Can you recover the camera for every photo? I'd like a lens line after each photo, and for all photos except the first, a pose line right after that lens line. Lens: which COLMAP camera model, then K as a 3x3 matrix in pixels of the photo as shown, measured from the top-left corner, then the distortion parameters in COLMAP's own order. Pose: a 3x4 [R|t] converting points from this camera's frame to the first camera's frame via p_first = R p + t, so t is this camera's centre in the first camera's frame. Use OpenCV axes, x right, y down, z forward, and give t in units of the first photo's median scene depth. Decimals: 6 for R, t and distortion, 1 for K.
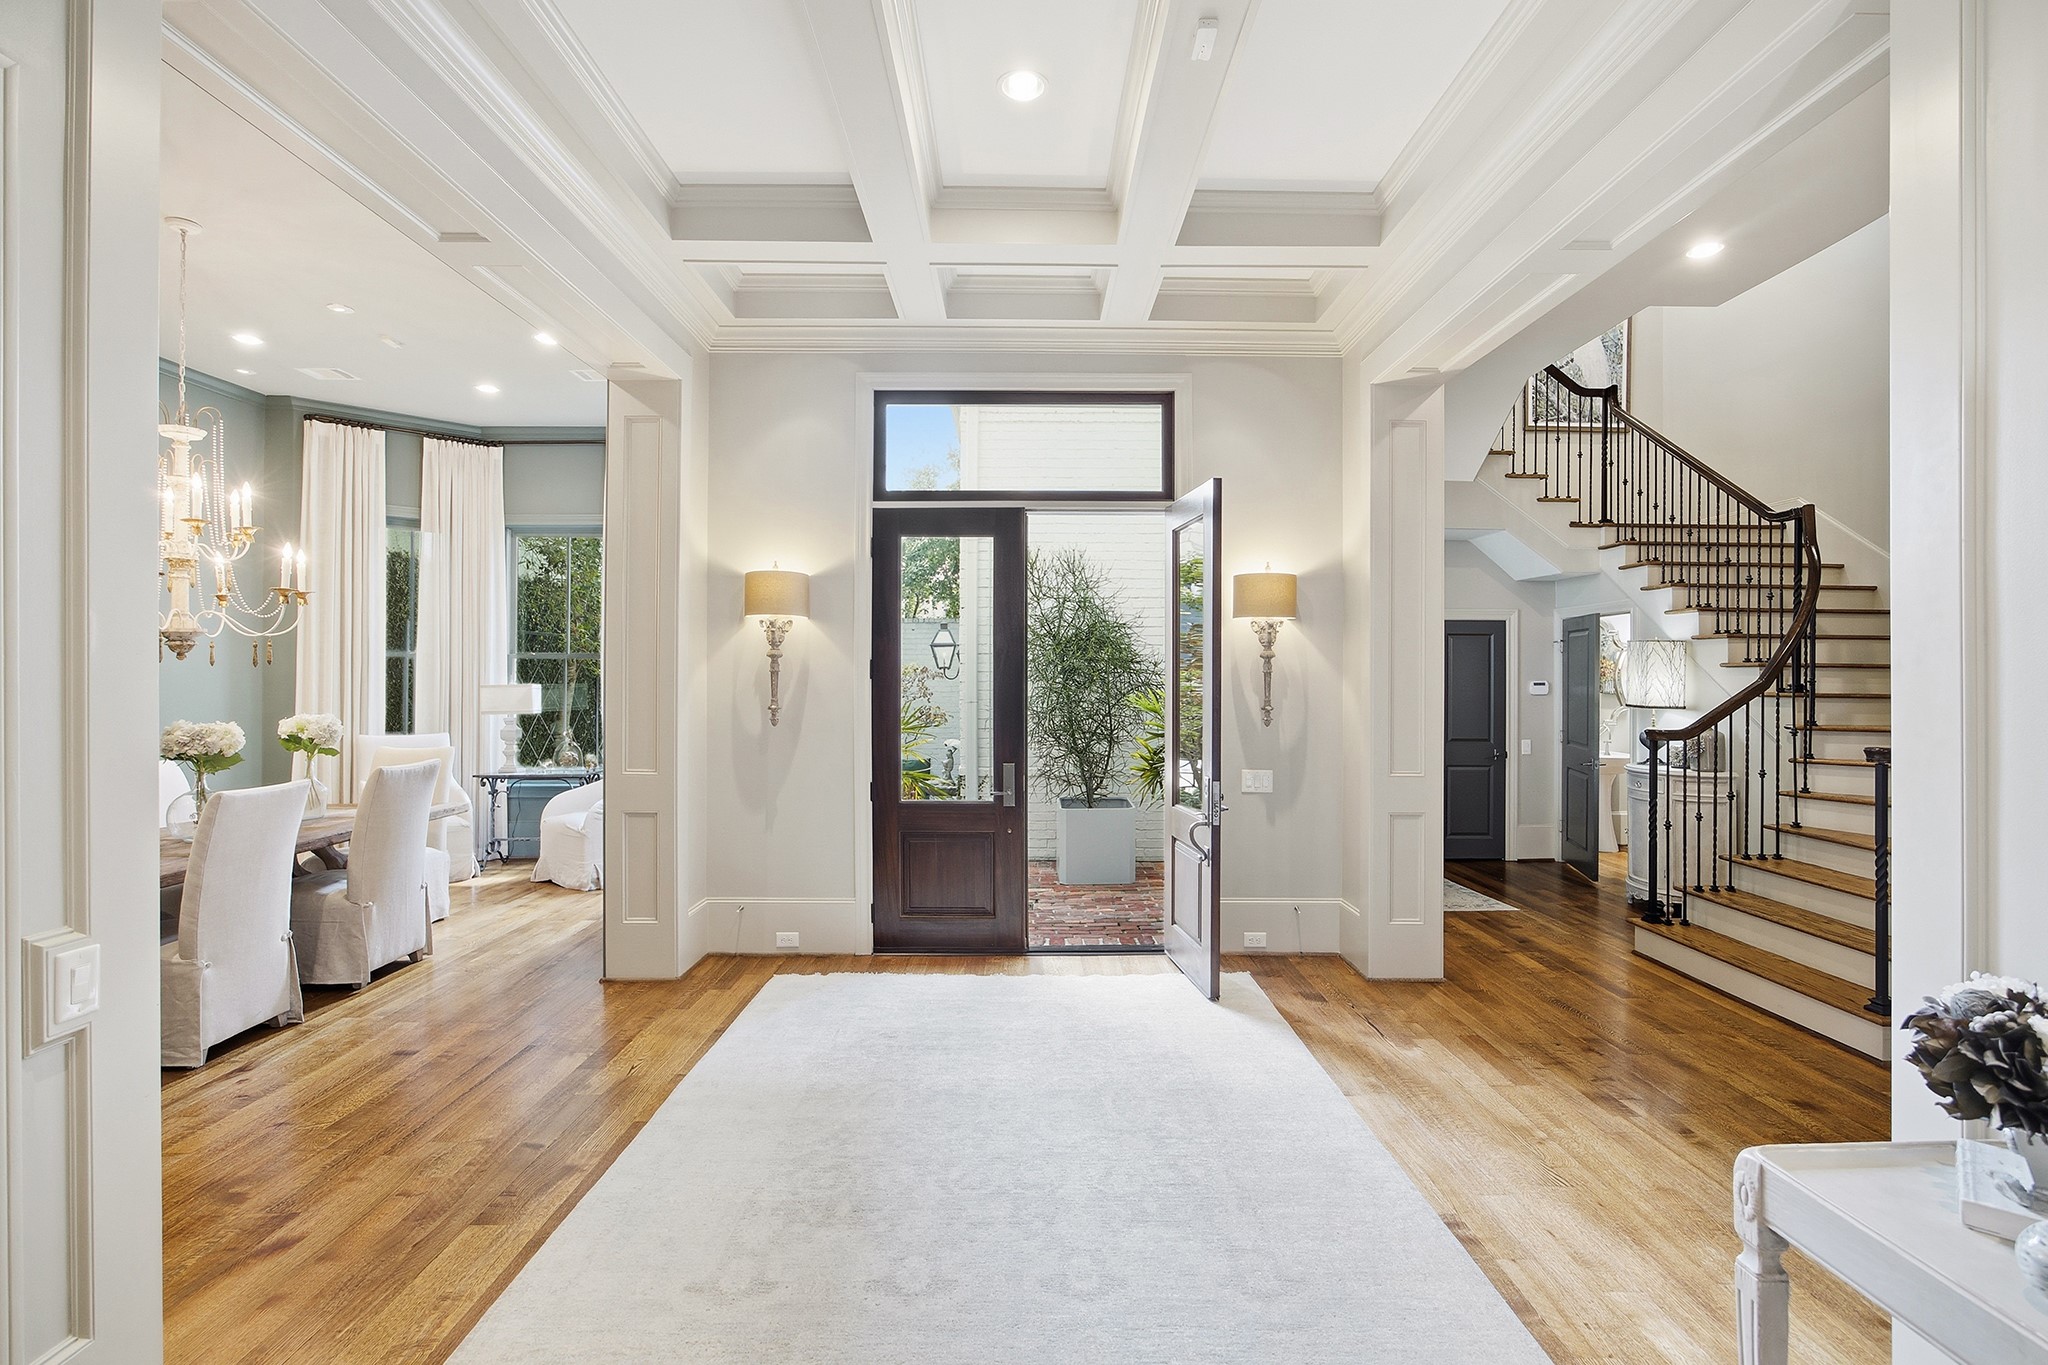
lens RADIAL K [[939.2, 0, 1026.9], [0, 939.2, 682.7], [0, 0, 1]] dist [-0.015287, 0.004915]
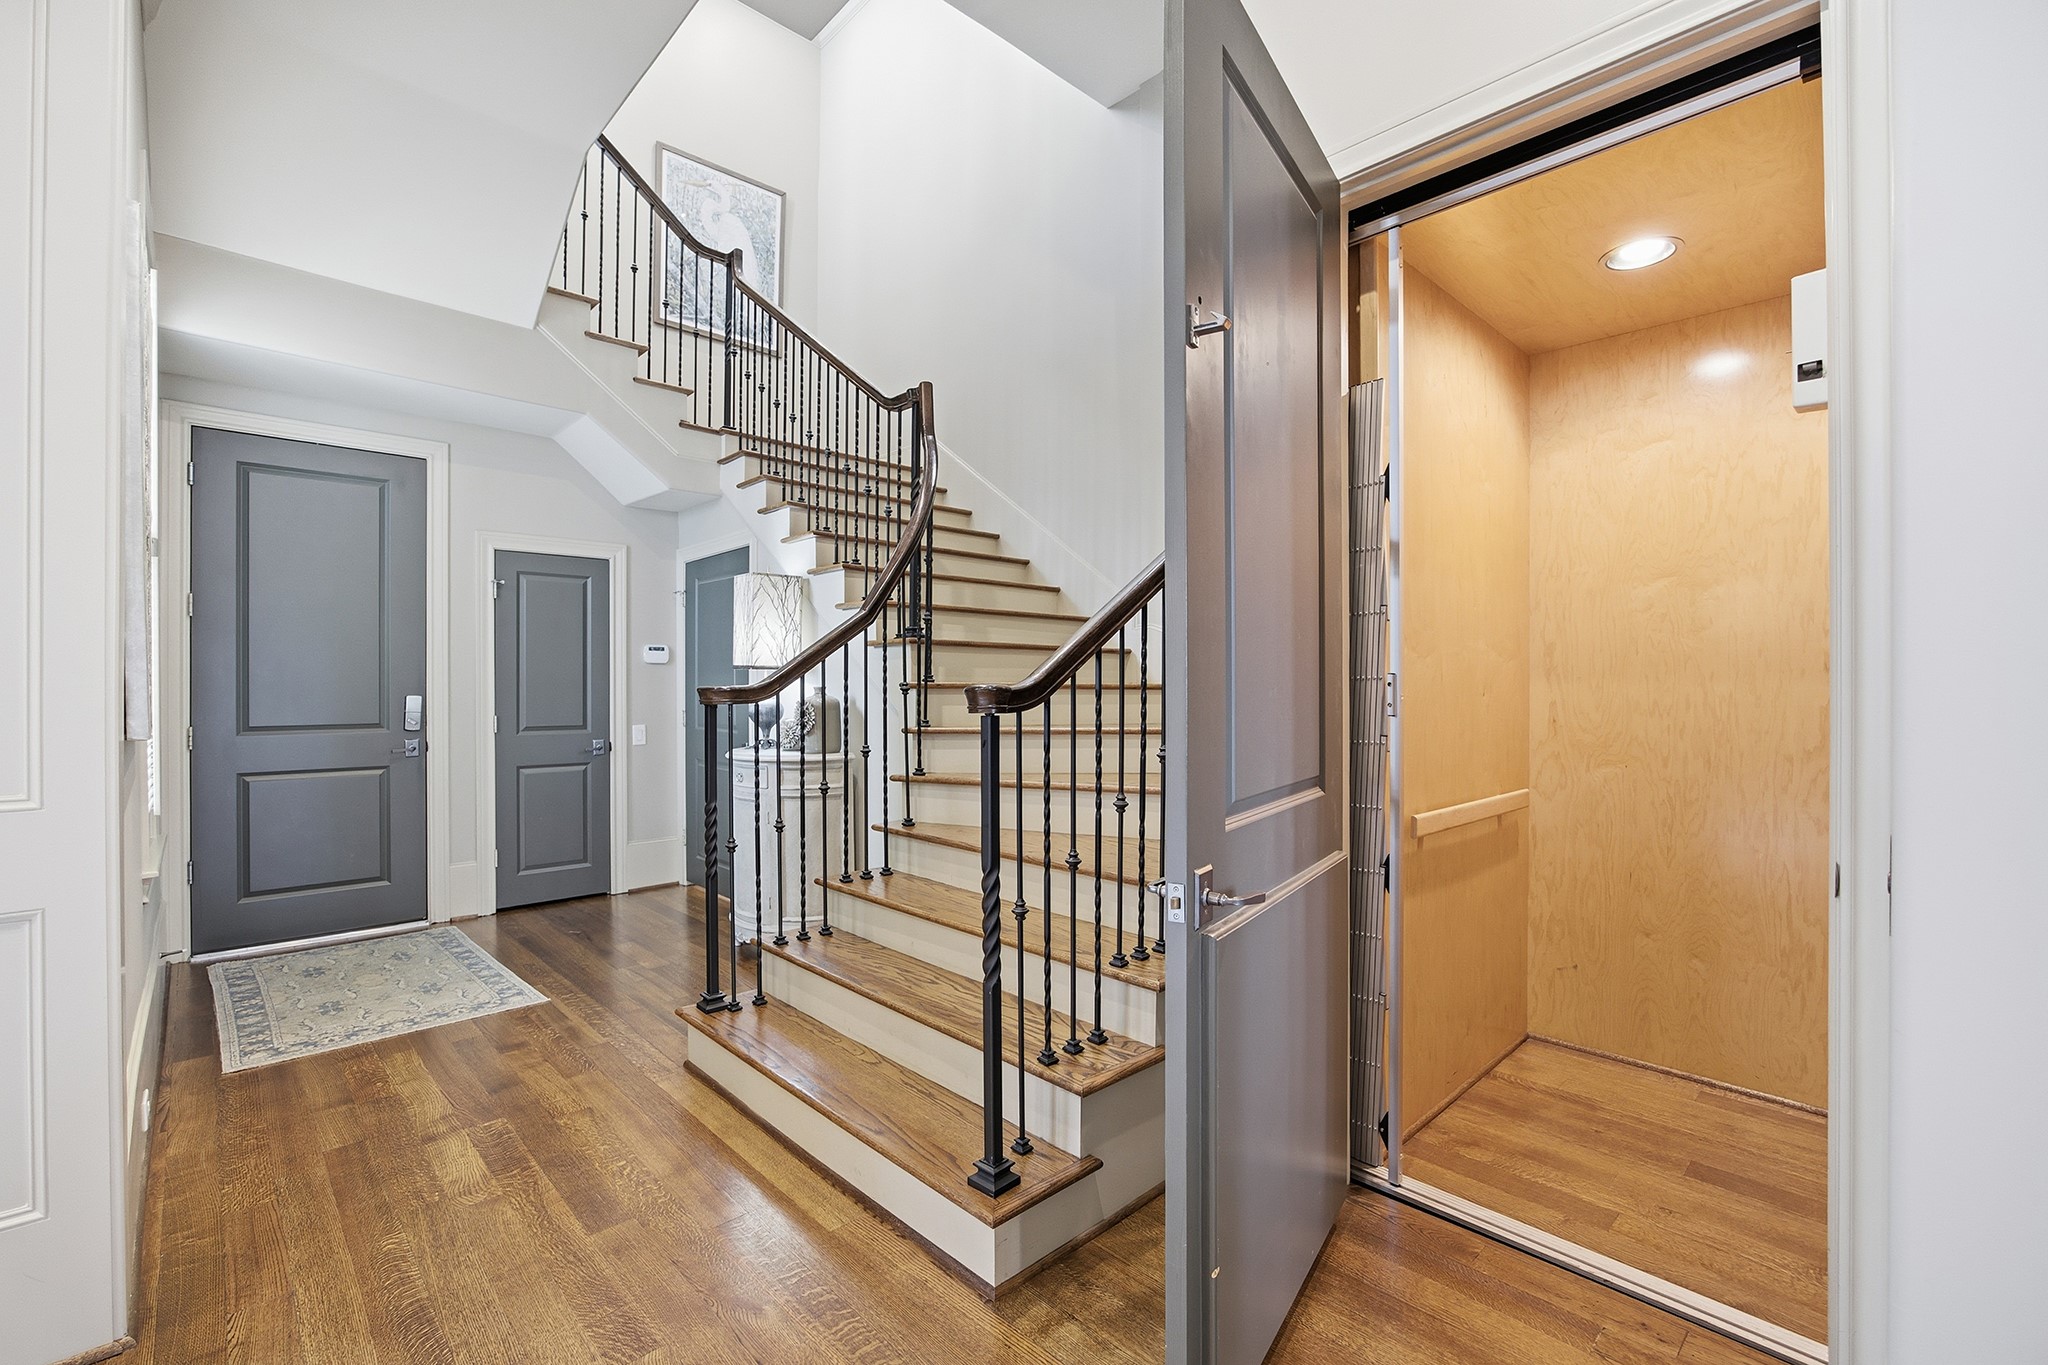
lens RADIAL K [[880.7, 0, 1019.1], [0, 880.7, 686.6], [0, 0, 1]] dist [0.001606, 0.000085]
pose [[0.728402, 0.000135, 0.685150, 0.403929], [0.002894, 0.999990, -0.003274, 0.049665], [-0.685143, 0.004367, 0.728395, 0.429515]]
